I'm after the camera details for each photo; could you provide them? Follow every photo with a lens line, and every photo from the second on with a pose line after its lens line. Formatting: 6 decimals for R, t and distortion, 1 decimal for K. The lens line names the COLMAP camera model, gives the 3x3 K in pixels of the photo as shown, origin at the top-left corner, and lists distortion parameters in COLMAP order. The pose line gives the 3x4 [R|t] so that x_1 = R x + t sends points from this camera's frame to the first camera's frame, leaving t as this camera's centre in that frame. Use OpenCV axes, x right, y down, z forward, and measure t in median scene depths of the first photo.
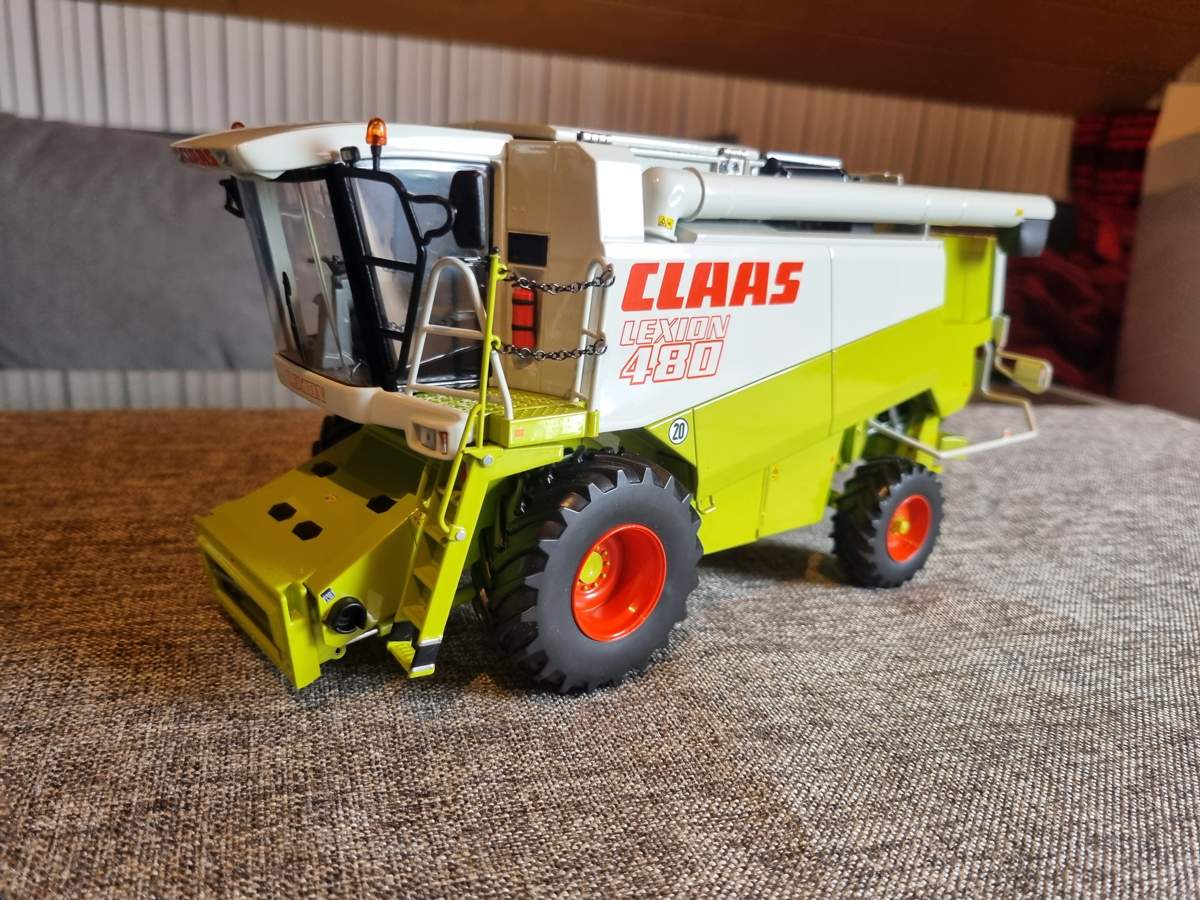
lens RADIAL K [[940.3, 0, 600.0], [0, 940.3, 450.0], [0, 0, 1]] dist [-0.001728, 0.003294]
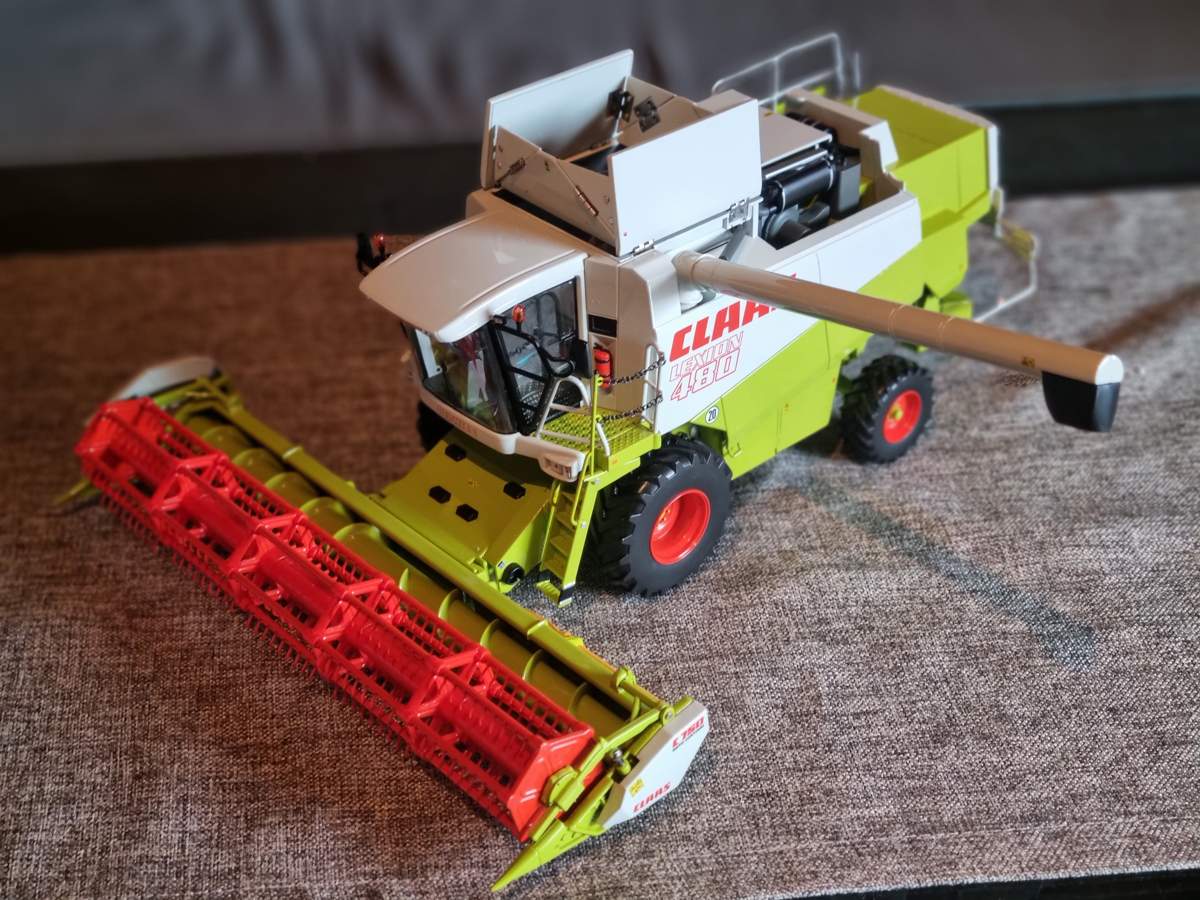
lens RADIAL K [[1916.0, 0, 600.0], [0, 1916.0, 450.0], [0, 0, 1]] dist [-0.028350, -0.018163]
pose [[0.995559, -0.093757, 0.008521, -0.119413], [0.086071, 0.943122, 0.321111, -0.952540], [-0.038143, -0.318951, 0.947003, -1.824232]]
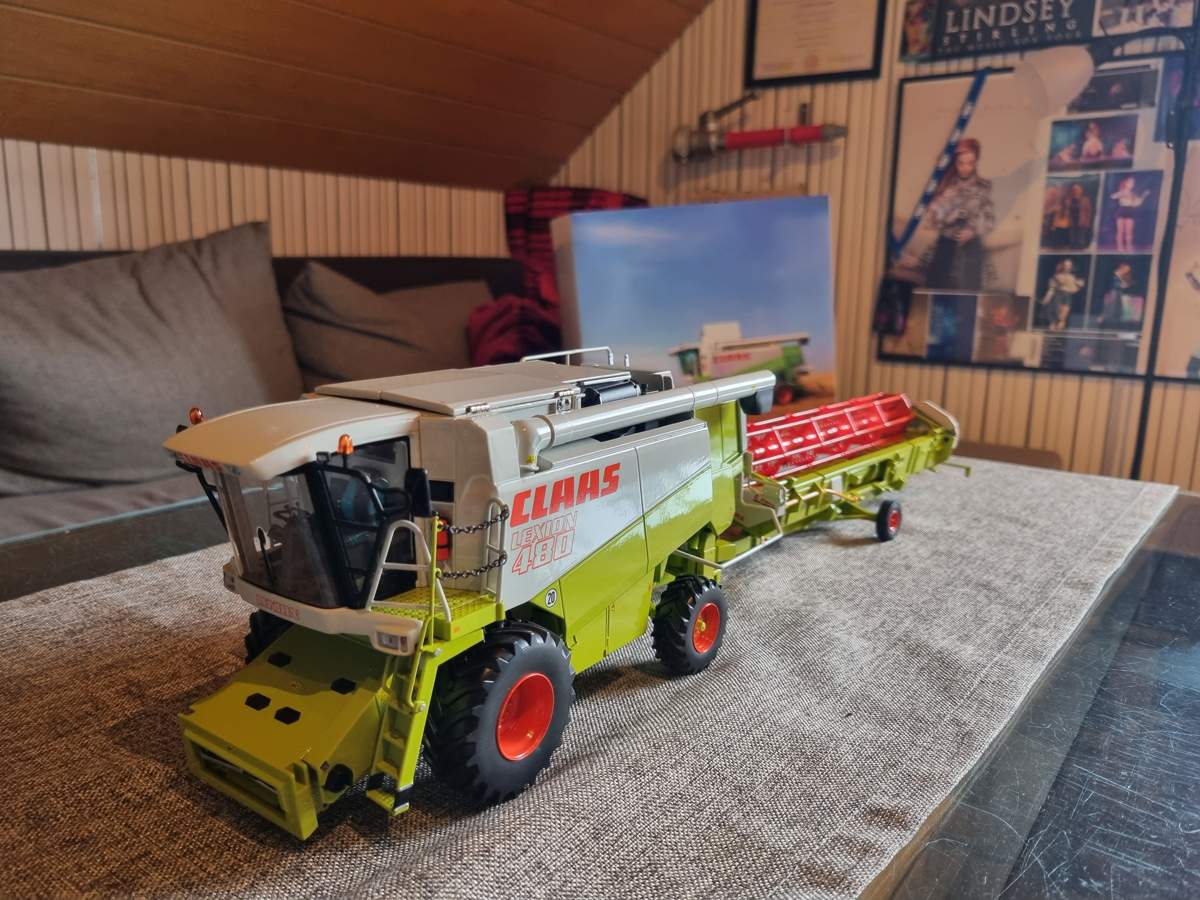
lens RADIAL K [[922.7, 0, 600.0], [0, 922.7, 450.0], [0, 0, 1]] dist [0.006490, 0.001986]
pose [[0.964586, -0.098313, 0.244762, -0.168938], [0.110816, 0.993121, -0.037812, -0.187057], [-0.239361, 0.063597, 0.968846, -0.384865]]
